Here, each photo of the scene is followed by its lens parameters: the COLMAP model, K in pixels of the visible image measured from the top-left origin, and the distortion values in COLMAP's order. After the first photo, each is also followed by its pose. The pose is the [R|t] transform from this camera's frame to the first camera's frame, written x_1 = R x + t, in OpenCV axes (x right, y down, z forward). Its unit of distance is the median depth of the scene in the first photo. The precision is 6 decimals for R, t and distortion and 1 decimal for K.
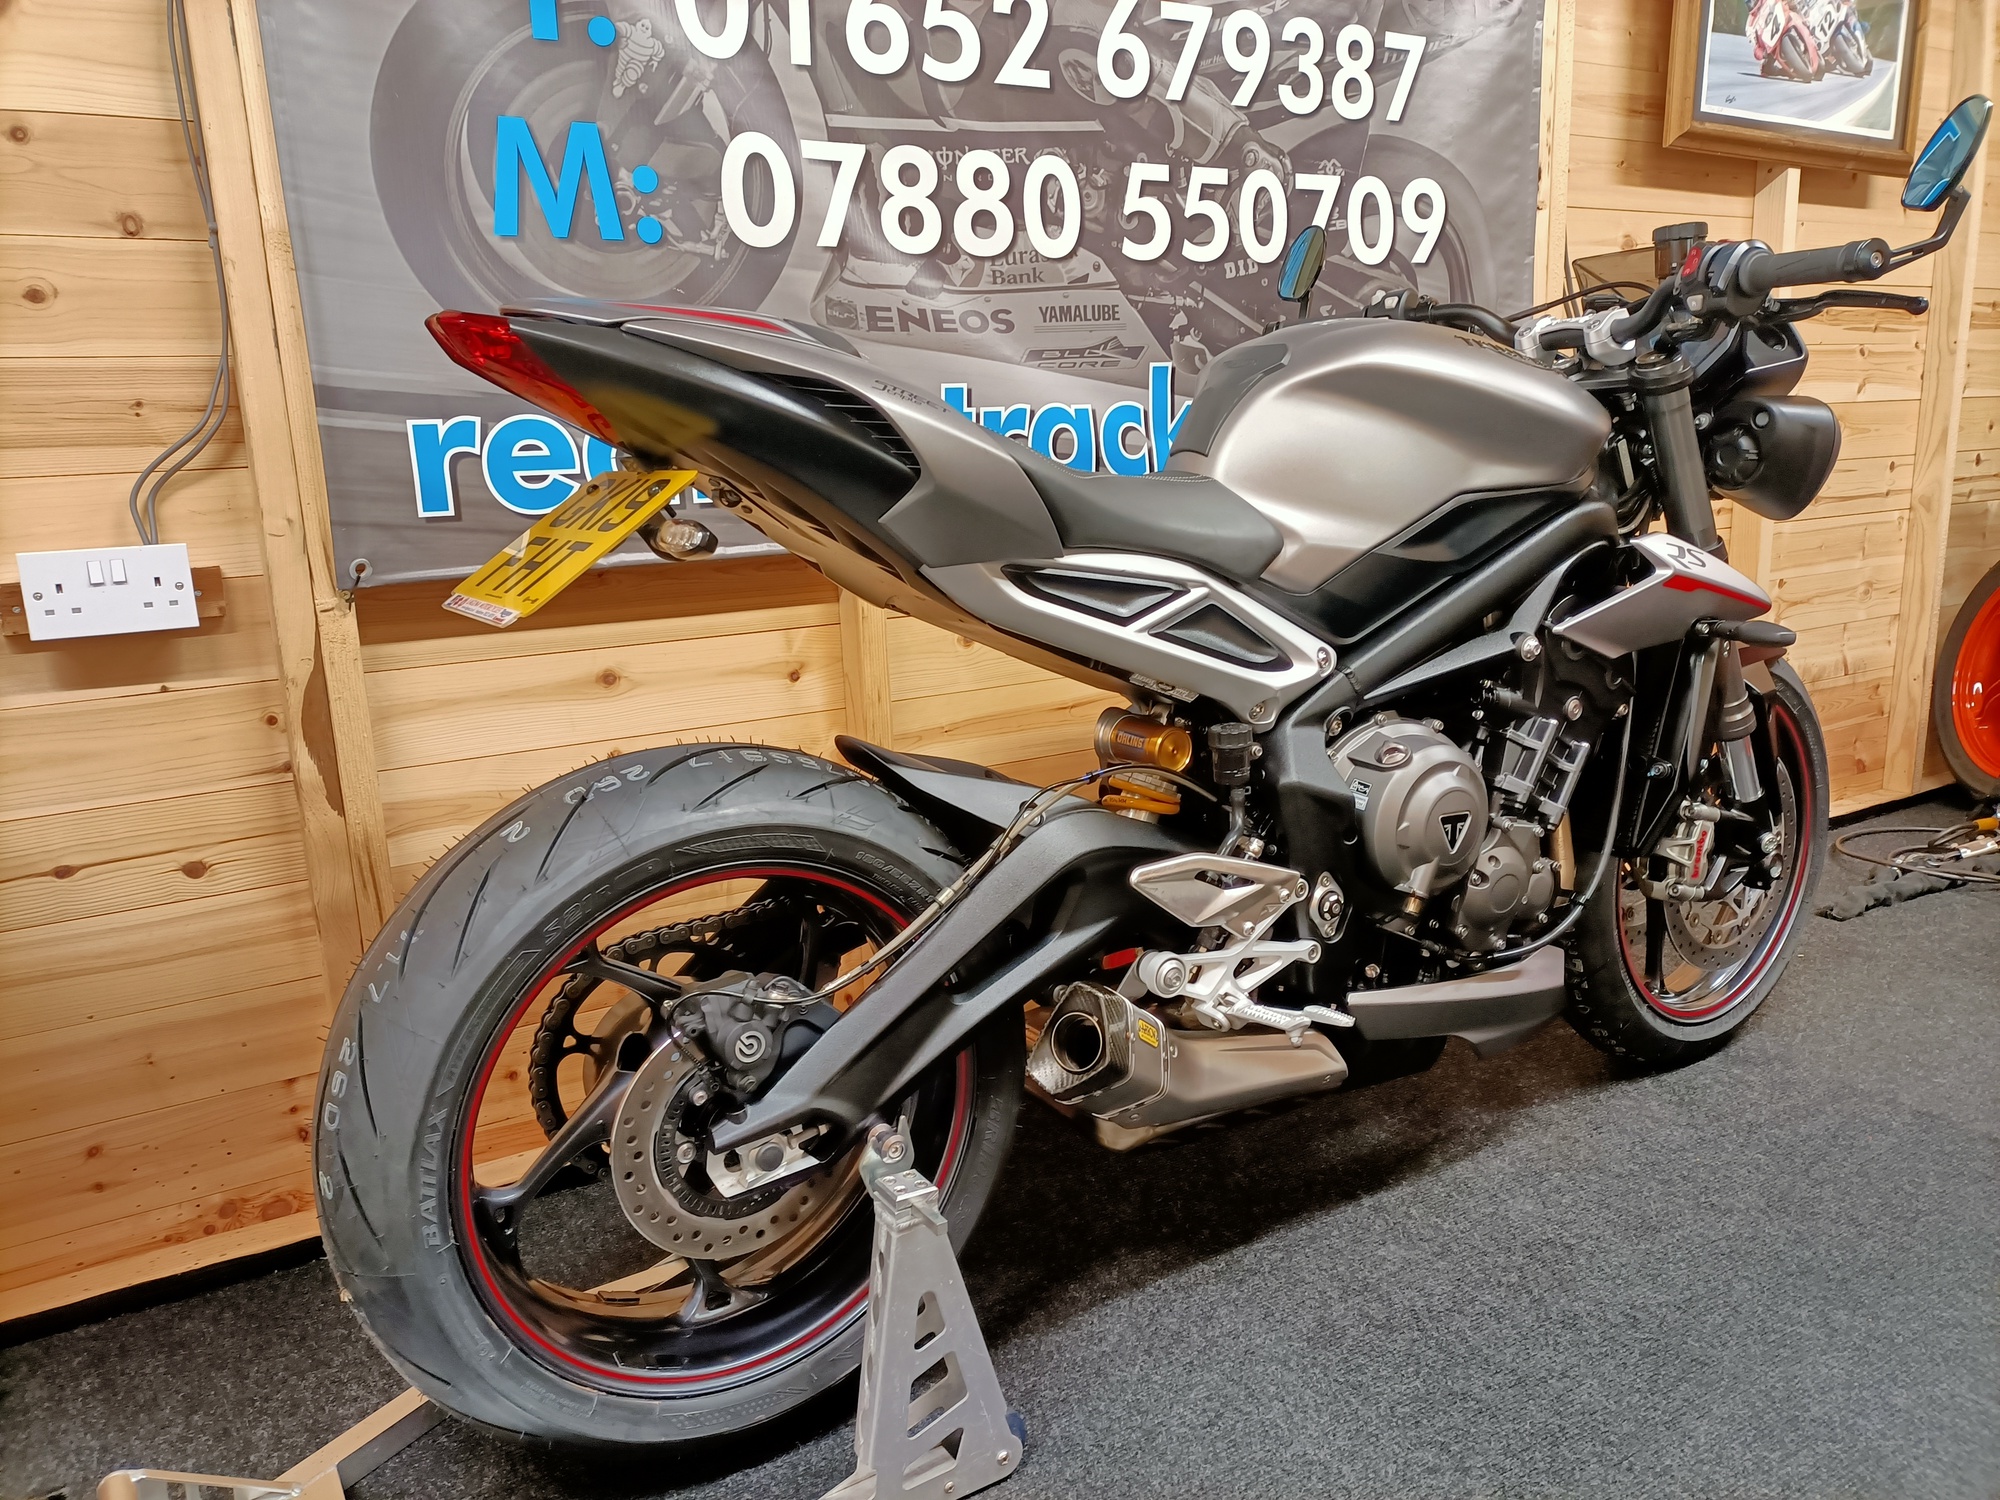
lens RADIAL K [[1484.5, 0, 972.9], [0, 1484.5, 746.2], [0, 0, 1]] dist [0.019237, -0.031218]
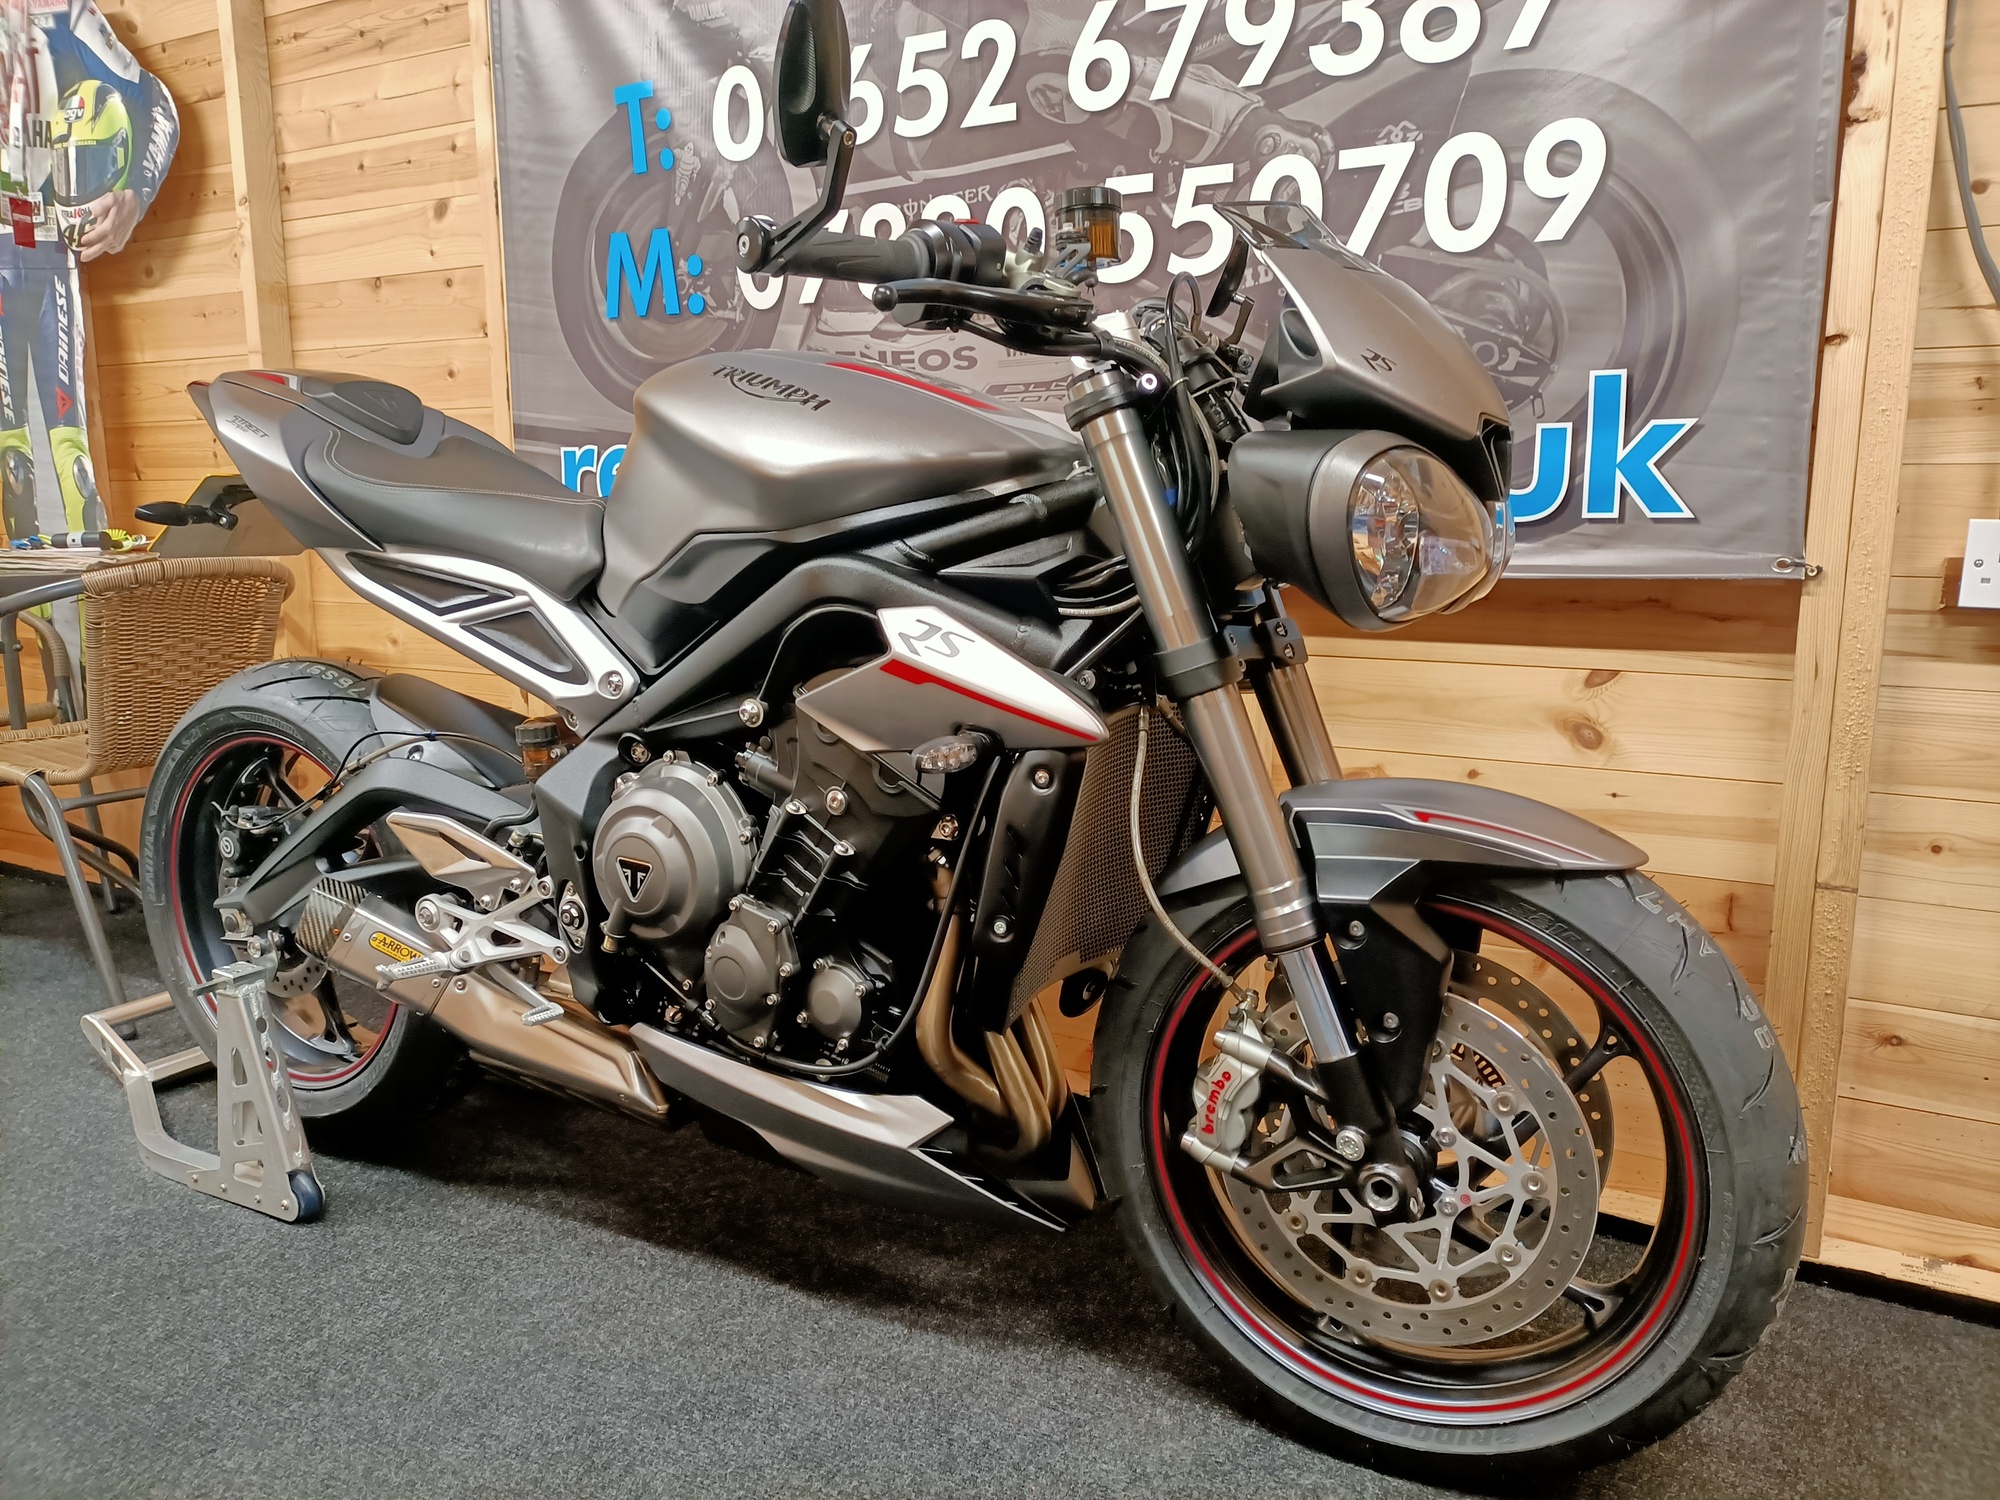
lens RADIAL K [[1484.5, 0, 987.8], [0, 1484.5, 753.7], [0, 0, 1]] dist [0.019237, -0.031218]
pose [[0.492611, 0.182198, -0.850963, 1.091017], [-0.201278, 0.975178, 0.092276, -0.137317], [0.846653, 0.125824, 0.517056, 0.602645]]
